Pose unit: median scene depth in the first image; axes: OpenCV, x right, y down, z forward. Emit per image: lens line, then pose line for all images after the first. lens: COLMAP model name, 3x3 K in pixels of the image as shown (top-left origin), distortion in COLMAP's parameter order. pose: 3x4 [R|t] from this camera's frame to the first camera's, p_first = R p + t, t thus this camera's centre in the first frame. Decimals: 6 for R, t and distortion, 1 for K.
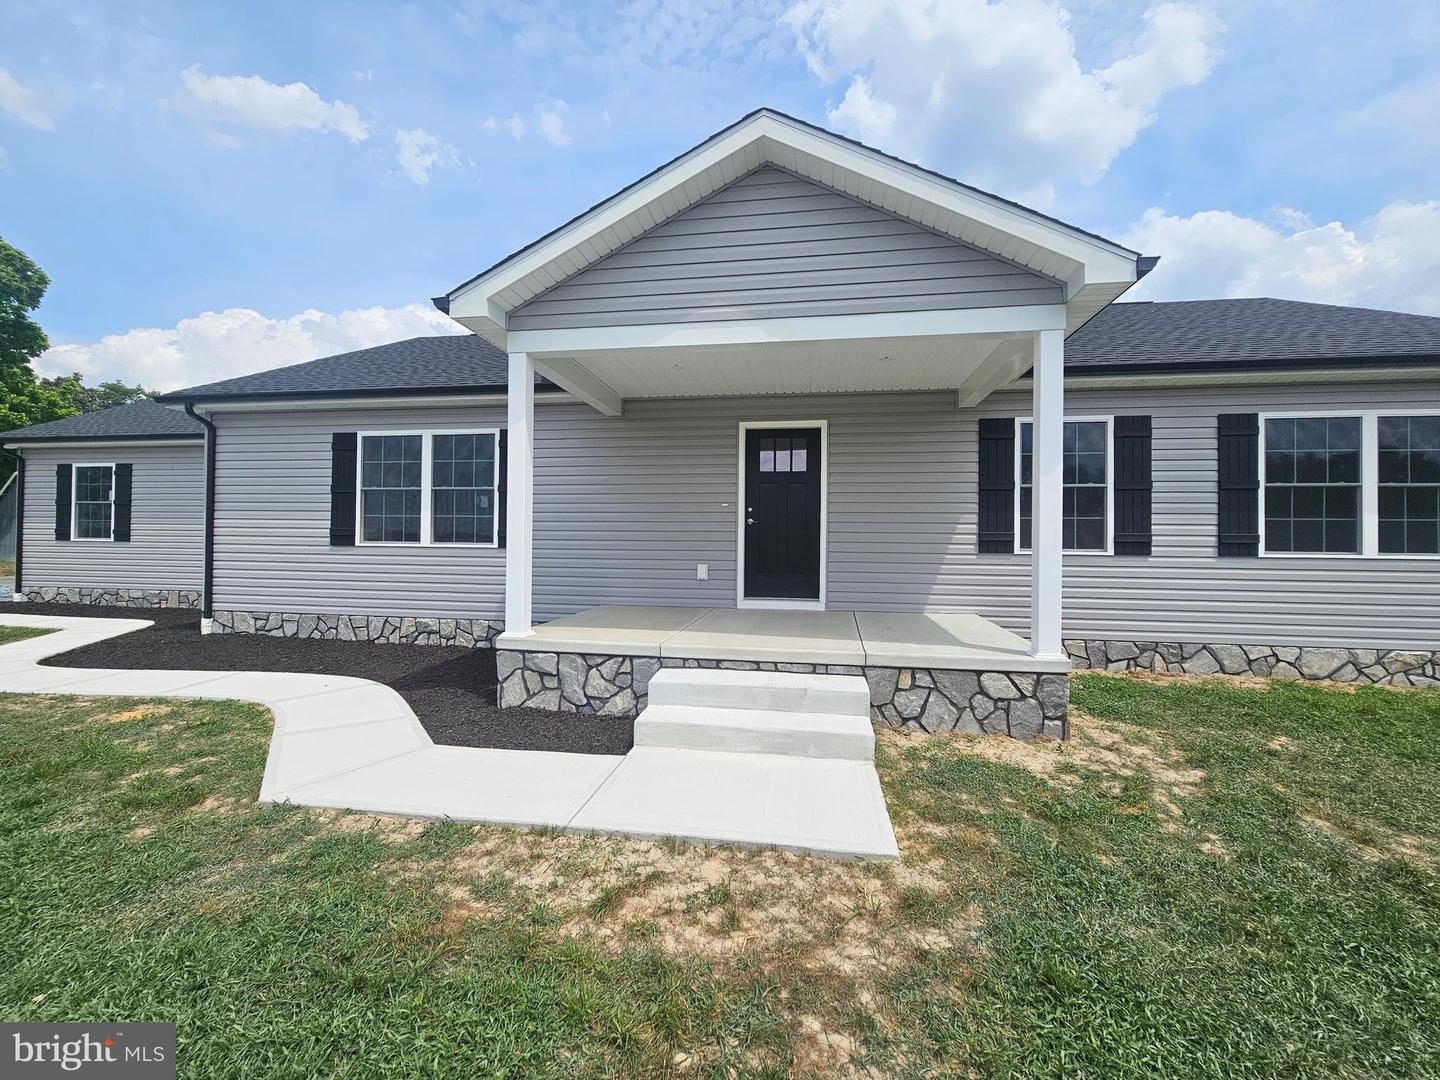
lens RADIAL K [[579.1, 0, 721.9], [0, 579.1, 535.8], [0, 0, 1]] dist [-0.000643, 0.000684]
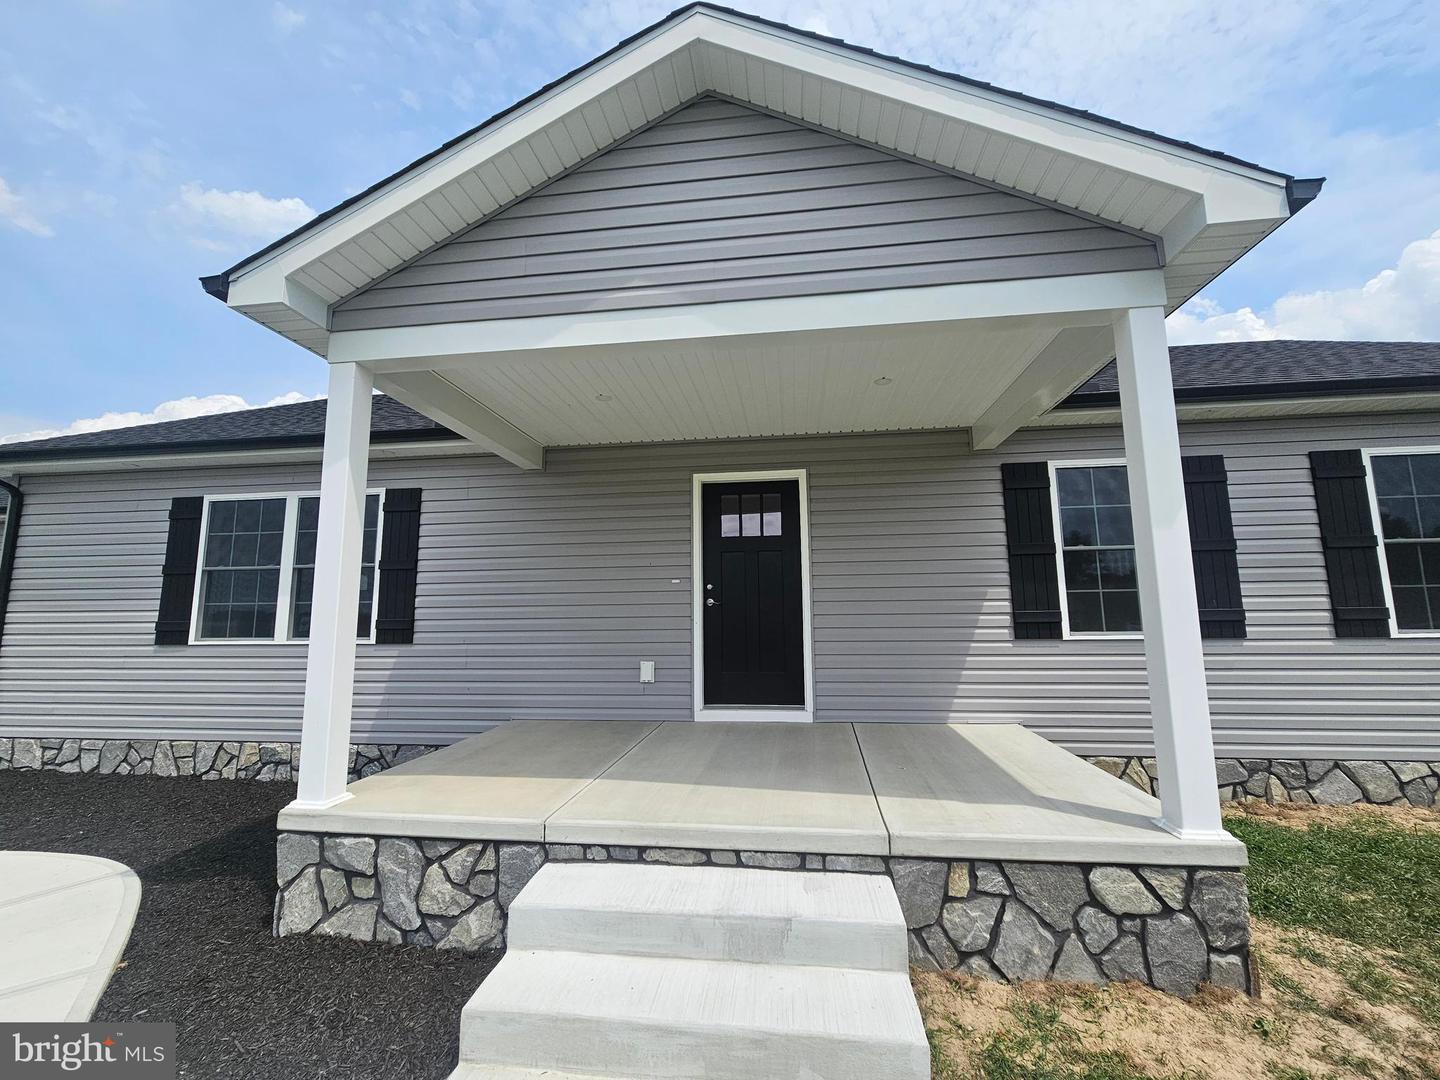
lens RADIAL K [[579.1, 0, 721.1], [0, 579.1, 538.7], [0, 0, 1]] dist [-0.000643, 0.000684]
pose [[0.999270, -0.017549, 0.033919, 0.043307], [0.021471, 0.992668, -0.118951, -0.018909], [-0.031583, 0.119593, 0.992321, 0.263210]]
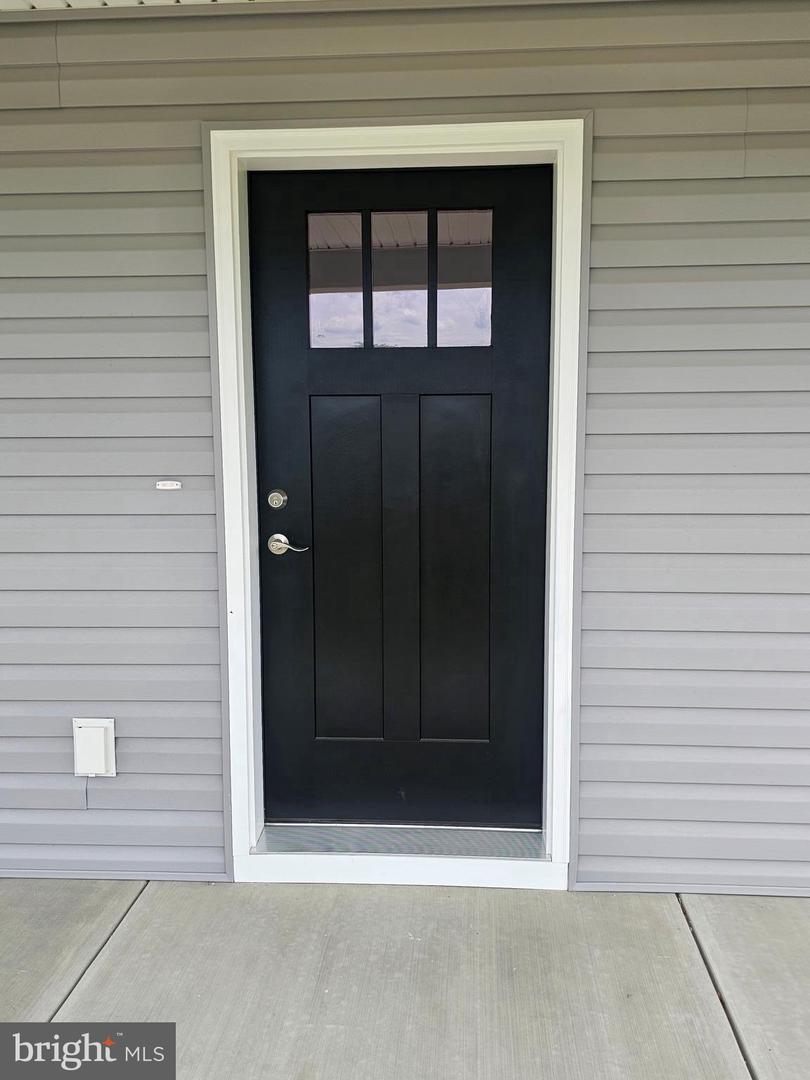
lens RADIAL K [[721.3, 0, 404.1], [0, 721.3, 539.5], [0, 0, 1]] dist [0.051864, -0.046281]
pose [[0.993869, -0.026358, 0.107377, 0.078674], [0.014365, 0.993720, 0.110972, -0.070146], [-0.109628, -0.108749, 0.988006, 0.749325]]
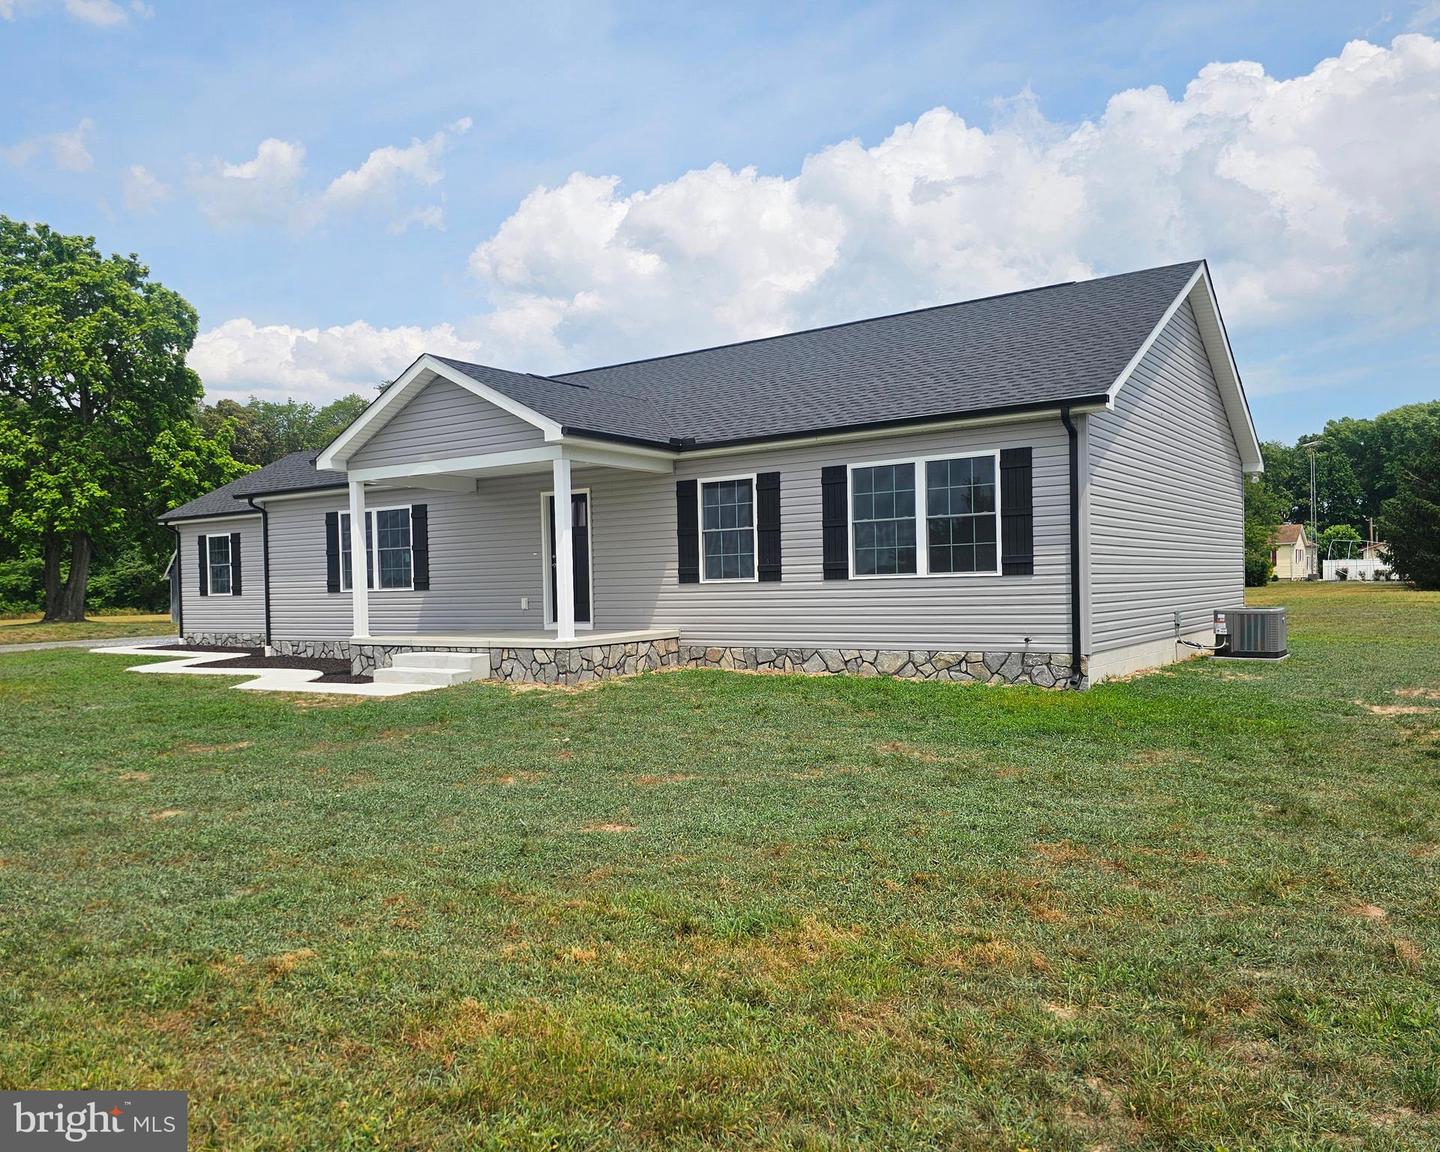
lens RADIAL K [[1057.7, 0, 690.5], [0, 1057.7, 604.8], [0, 0, 1]] dist [0.092674, 0.002430]
pose [[0.896243, -0.023556, -0.442938, 1.573301], [0.037063, 0.999074, 0.021862, 0.027320], [0.442013, -0.036010, 0.896286, -1.175312]]
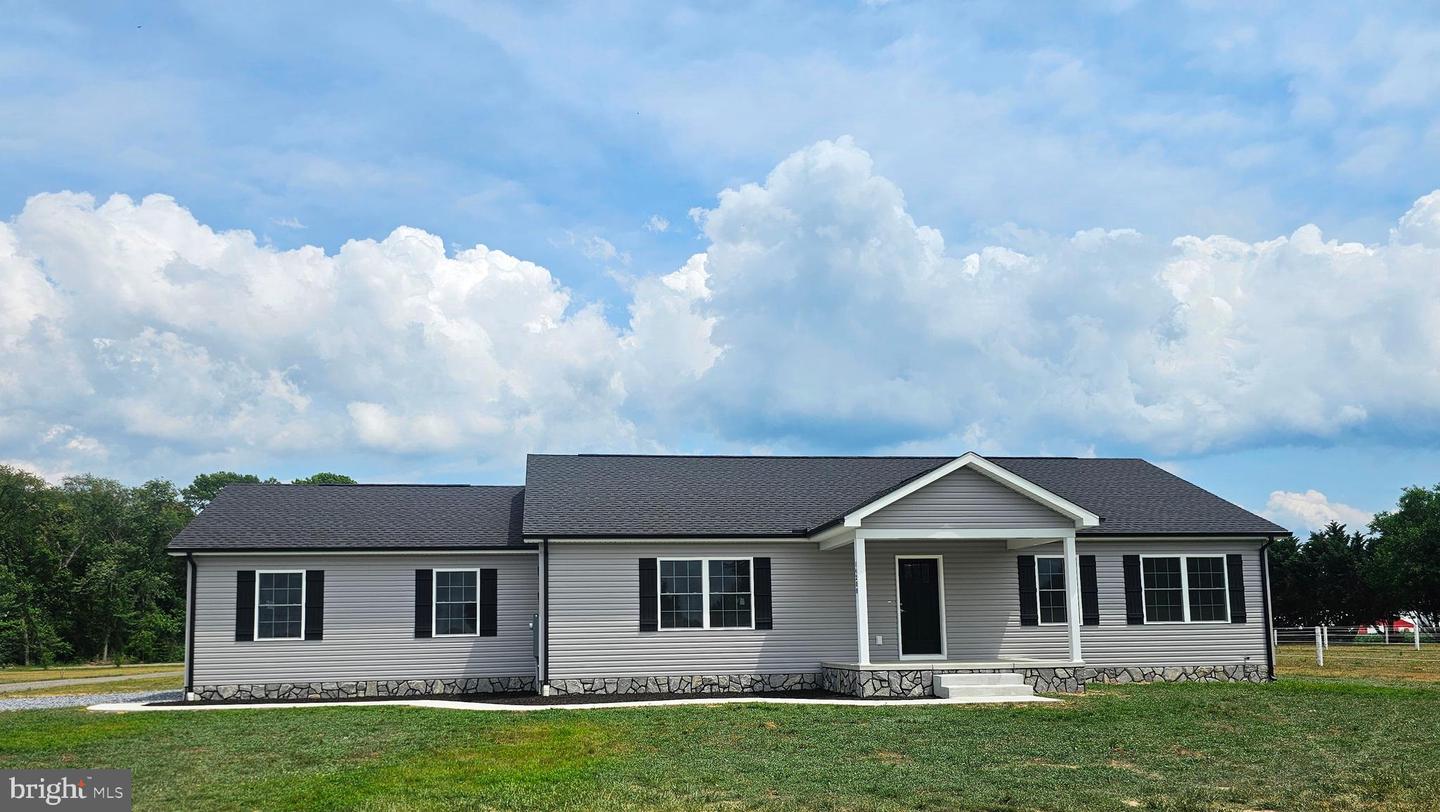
lens RADIAL K [[958.5, 0, 680.8], [0, 958.5, 553.2], [0, 0, 1]] dist [0.062252, -0.014574]
pose [[0.957930, -0.002066, 0.286994, -1.593492], [0.024771, 0.996838, -0.075506, 0.004683], [-0.285931, 0.079439, 0.954952, -1.793107]]
